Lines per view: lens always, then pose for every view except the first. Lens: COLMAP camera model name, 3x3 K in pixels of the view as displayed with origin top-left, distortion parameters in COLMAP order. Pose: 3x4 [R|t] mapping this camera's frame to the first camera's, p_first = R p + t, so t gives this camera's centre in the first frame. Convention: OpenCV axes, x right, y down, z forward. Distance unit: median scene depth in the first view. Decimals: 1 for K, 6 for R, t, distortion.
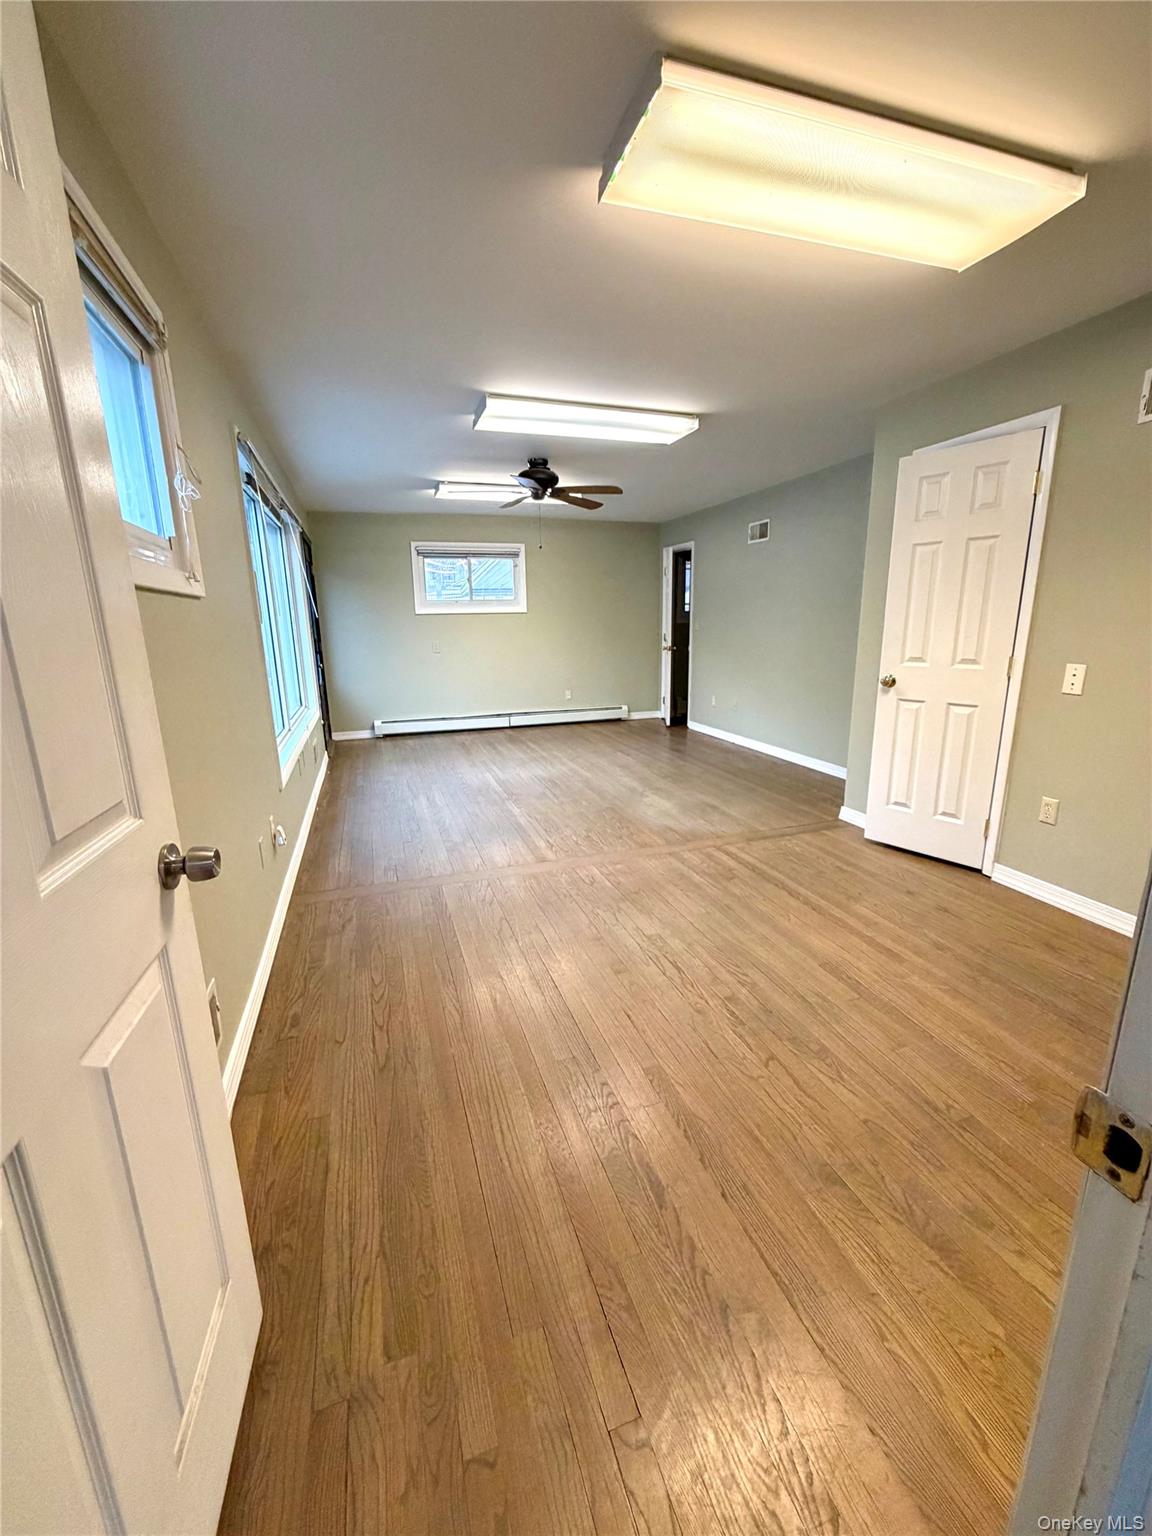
lens RADIAL K [[610.1, 0, 579.5], [0, 610.1, 769.1], [0, 0, 1]] dist [-0.009756, 0.000124]
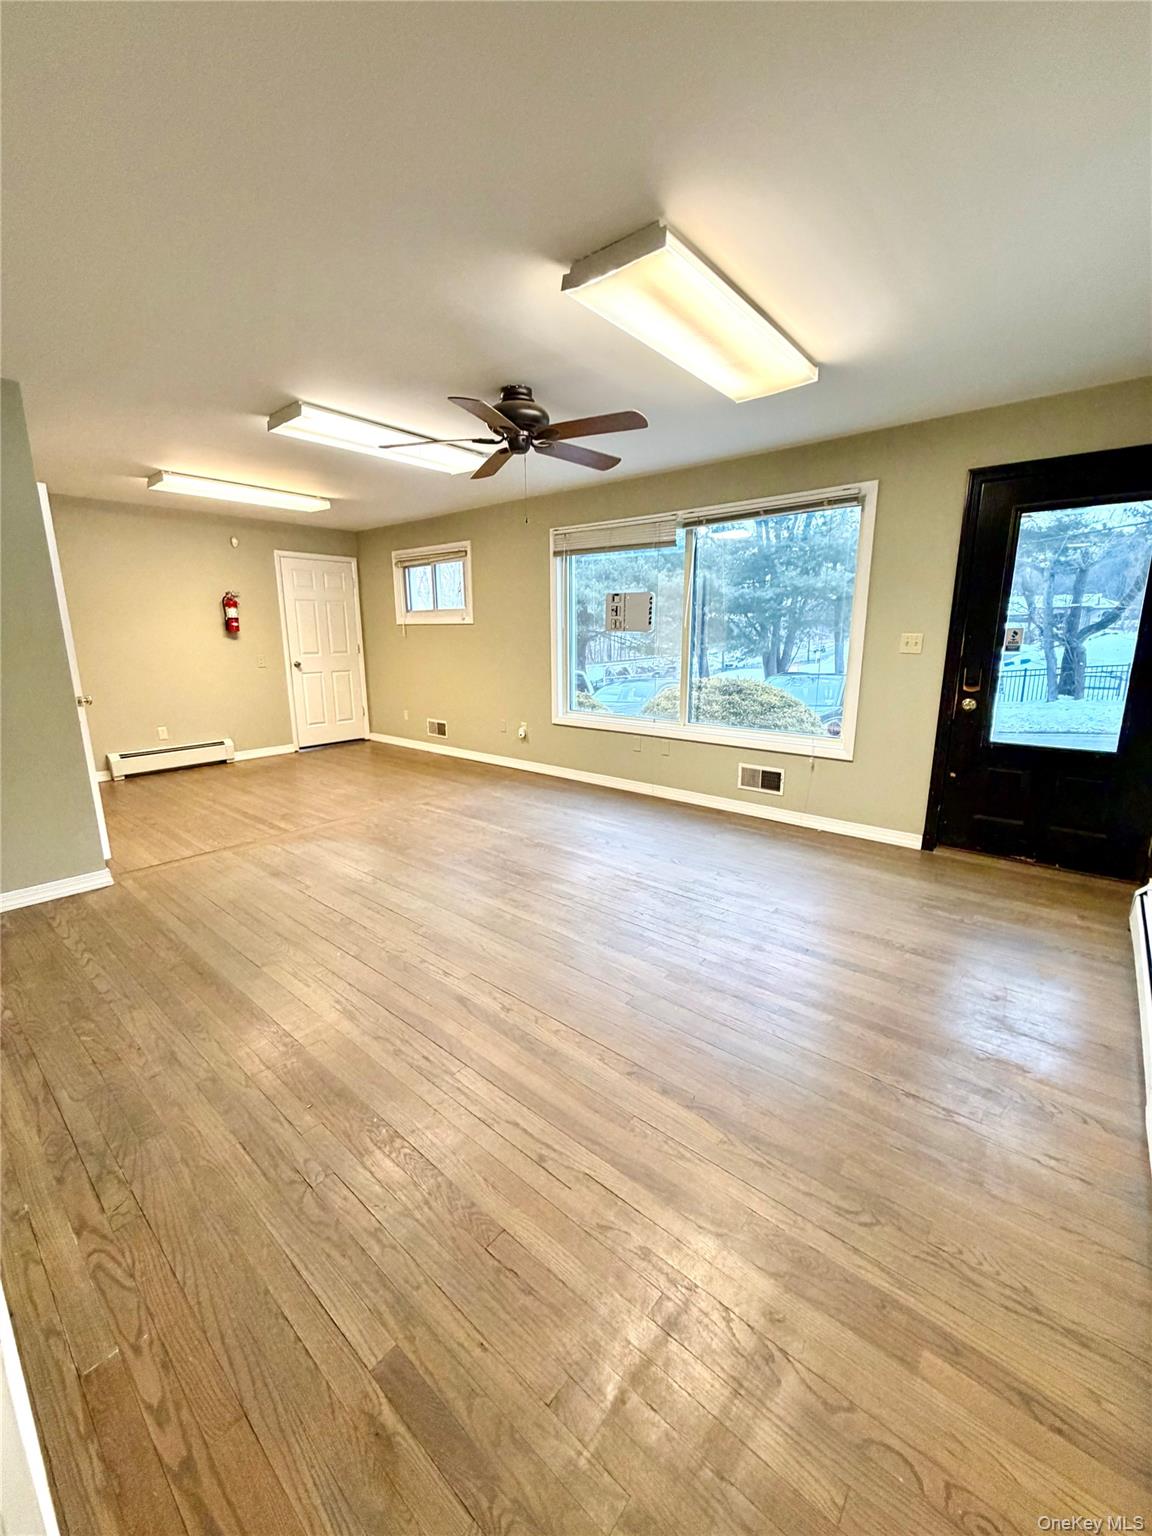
lens RADIAL K [[610.1, 0, 581.6], [0, 610.1, 762.6], [0, 0, 1]] dist [-0.009756, 0.000124]
pose [[-0.854234, 0.128537, -0.503749, 0.276319], [-0.107390, 0.904431, 0.412882, -0.468460], [0.508677, 0.406796, -0.758792, 1.861492]]
